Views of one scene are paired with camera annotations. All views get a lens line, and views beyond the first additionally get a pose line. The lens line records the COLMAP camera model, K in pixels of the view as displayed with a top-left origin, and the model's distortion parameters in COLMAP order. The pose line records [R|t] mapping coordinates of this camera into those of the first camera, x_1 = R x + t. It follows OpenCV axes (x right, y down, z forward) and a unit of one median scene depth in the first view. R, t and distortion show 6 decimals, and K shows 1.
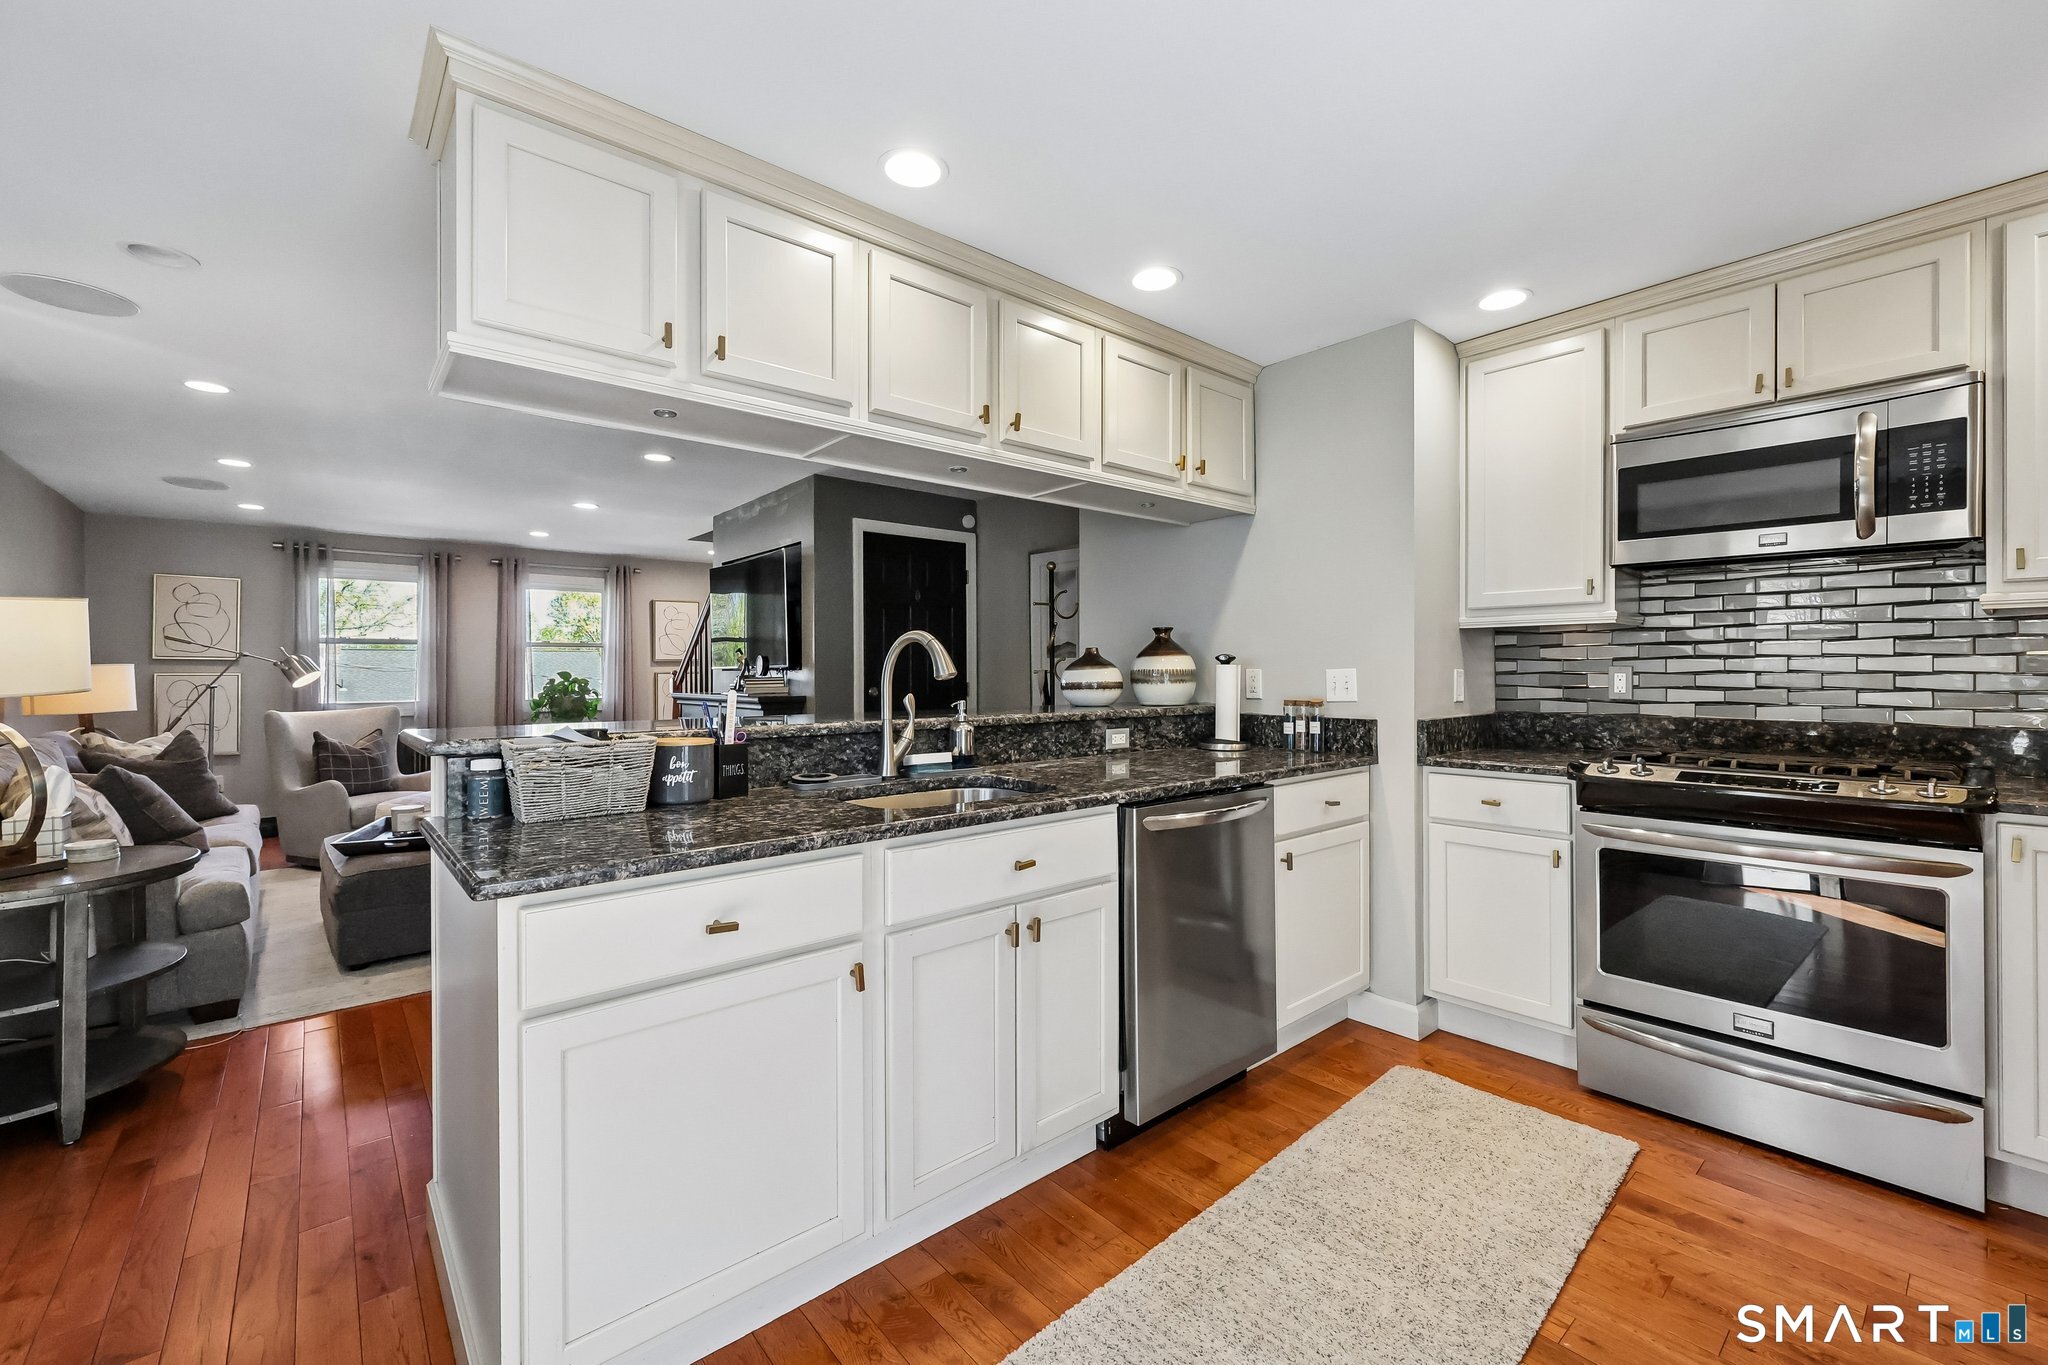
lens RADIAL K [[840.0, 0, 1024.2], [0, 840.0, 677.7], [0, 0, 1]] dist [-0.000405, -0.000106]
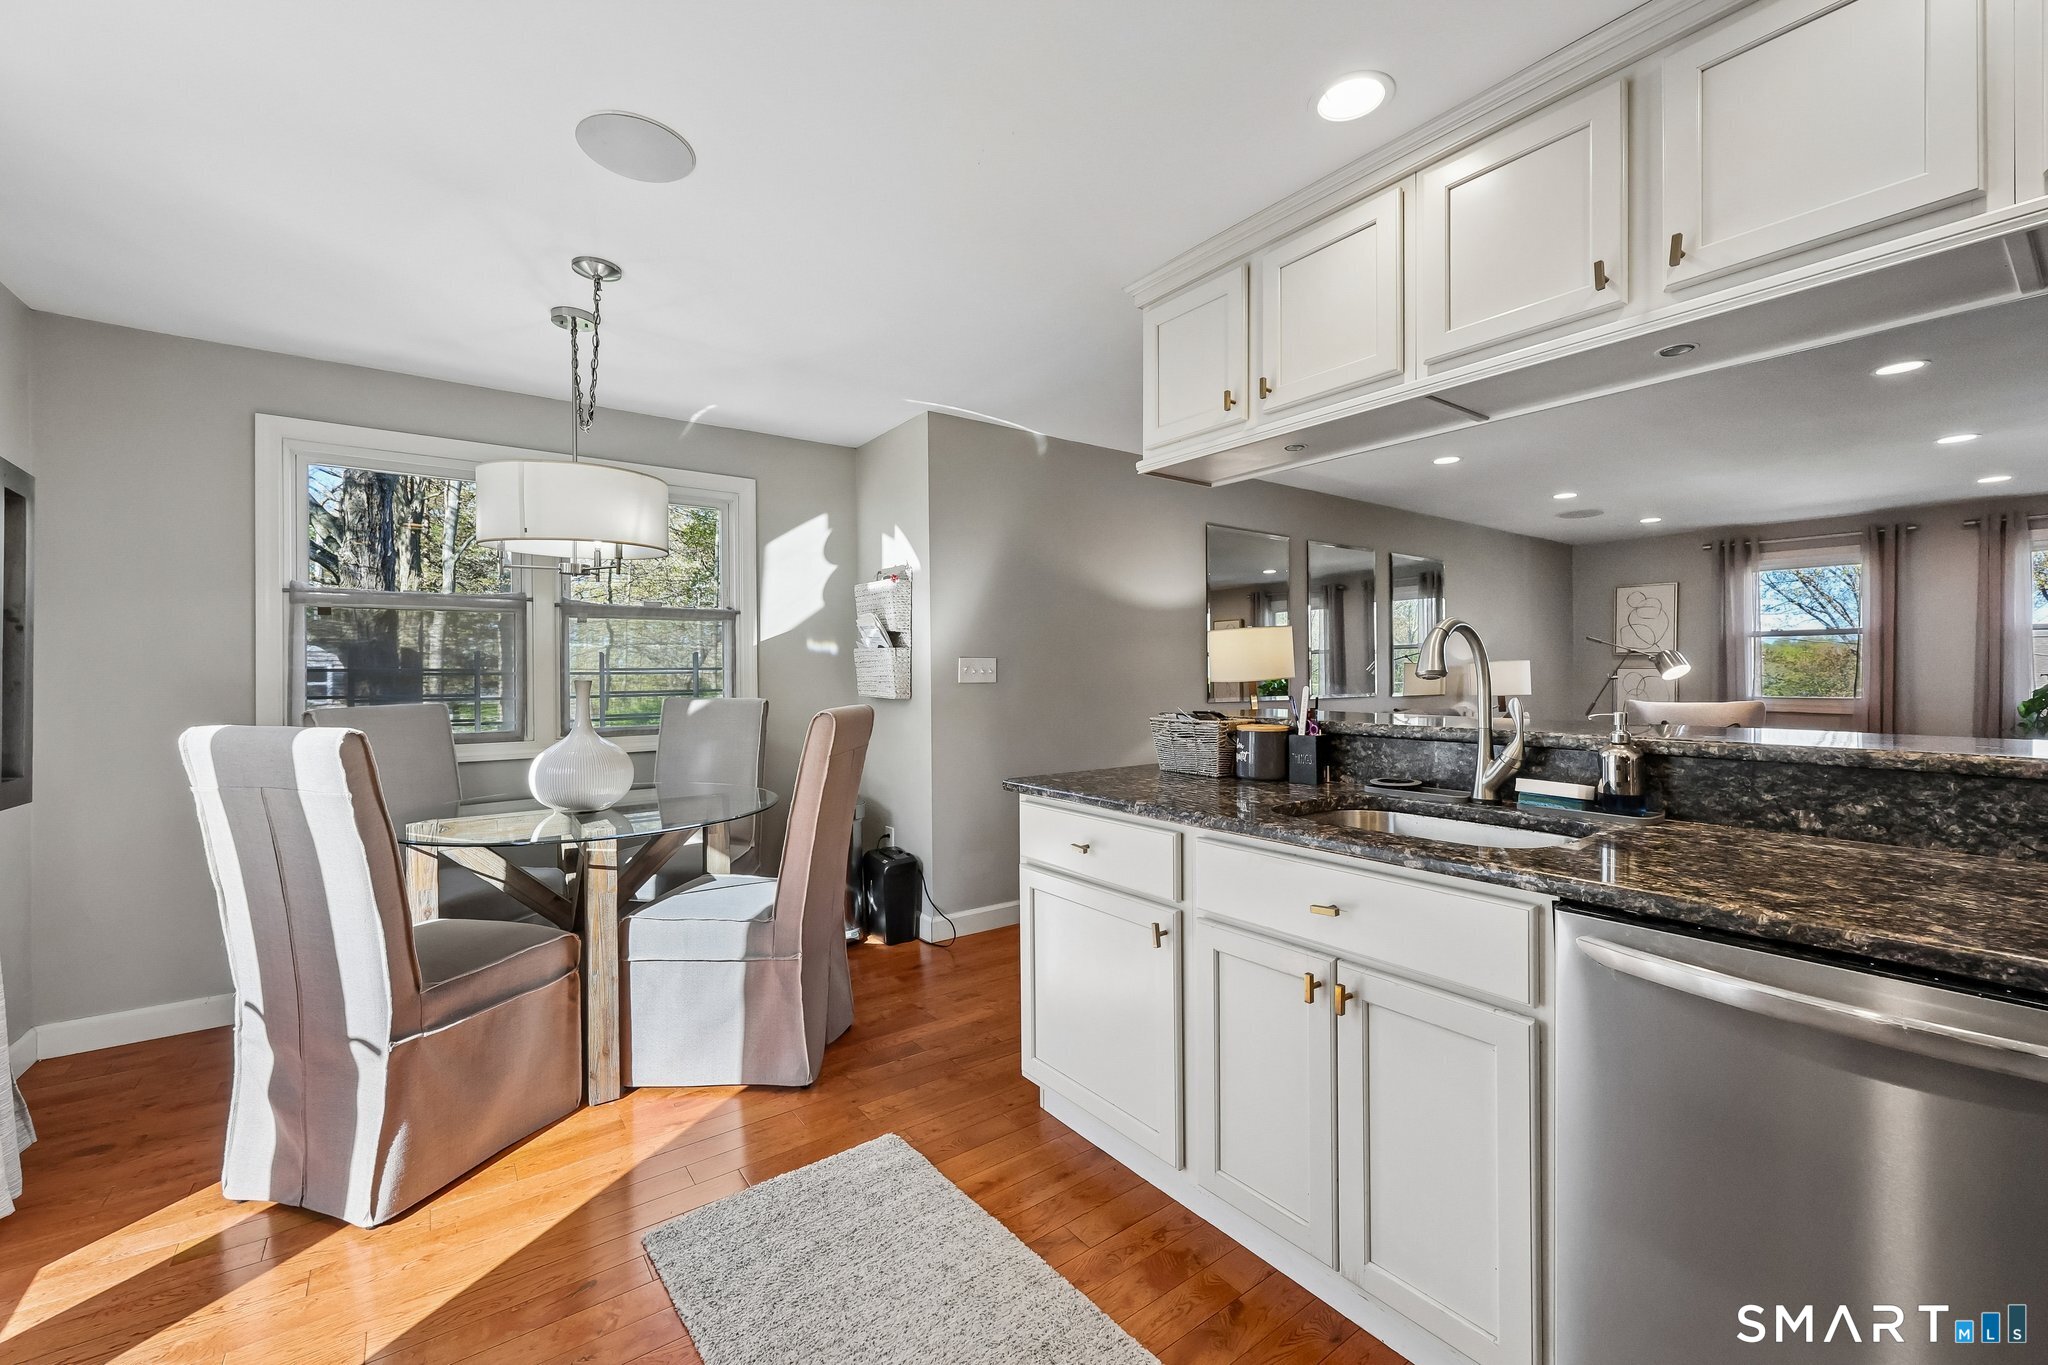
lens RADIAL K [[840.0, 0, 1024.2], [0, 840.0, 677.7], [0, 0, 1]] dist [-0.000405, -0.000106]
pose [[-0.068986, 0.011582, -0.997550, 0.280793], [-0.003141, 0.999925, 0.011827, -0.002829], [0.997613, 0.003950, -0.068945, 0.260893]]
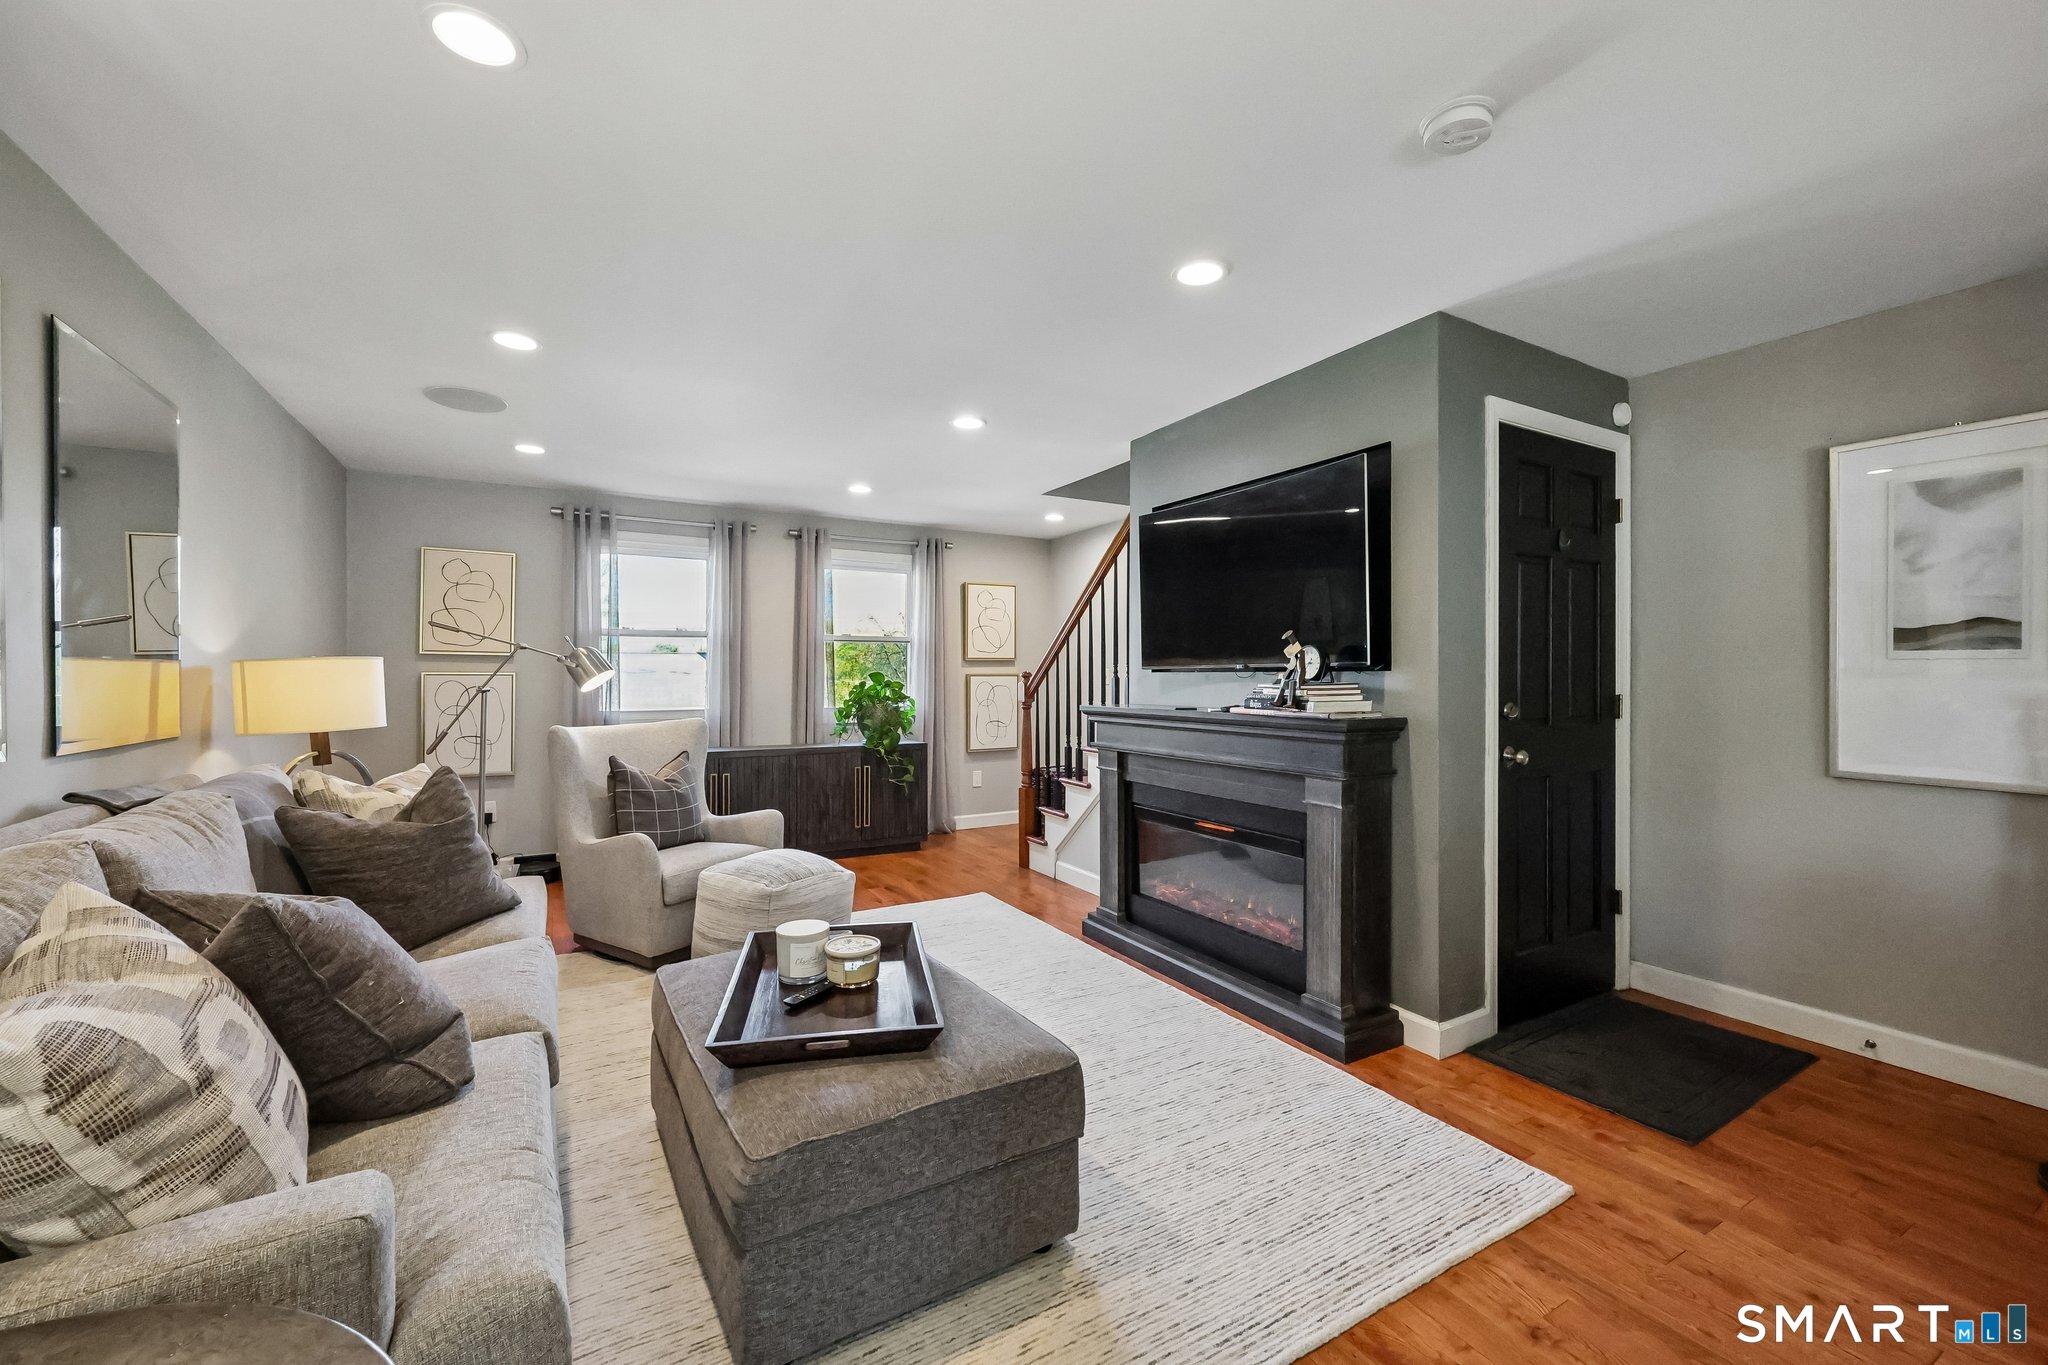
lens RADIAL K [[811.6, 0, 1024.0], [0, 811.6, 682.5], [0, 0, 1]] dist [-0.000274, 0.000093]
pose [[0.983213, 0.006266, -0.182351, -0.384331], [-0.005891, 0.999979, 0.002599, -0.001120], [0.182364, -0.001481, 0.983230, 0.399622]]
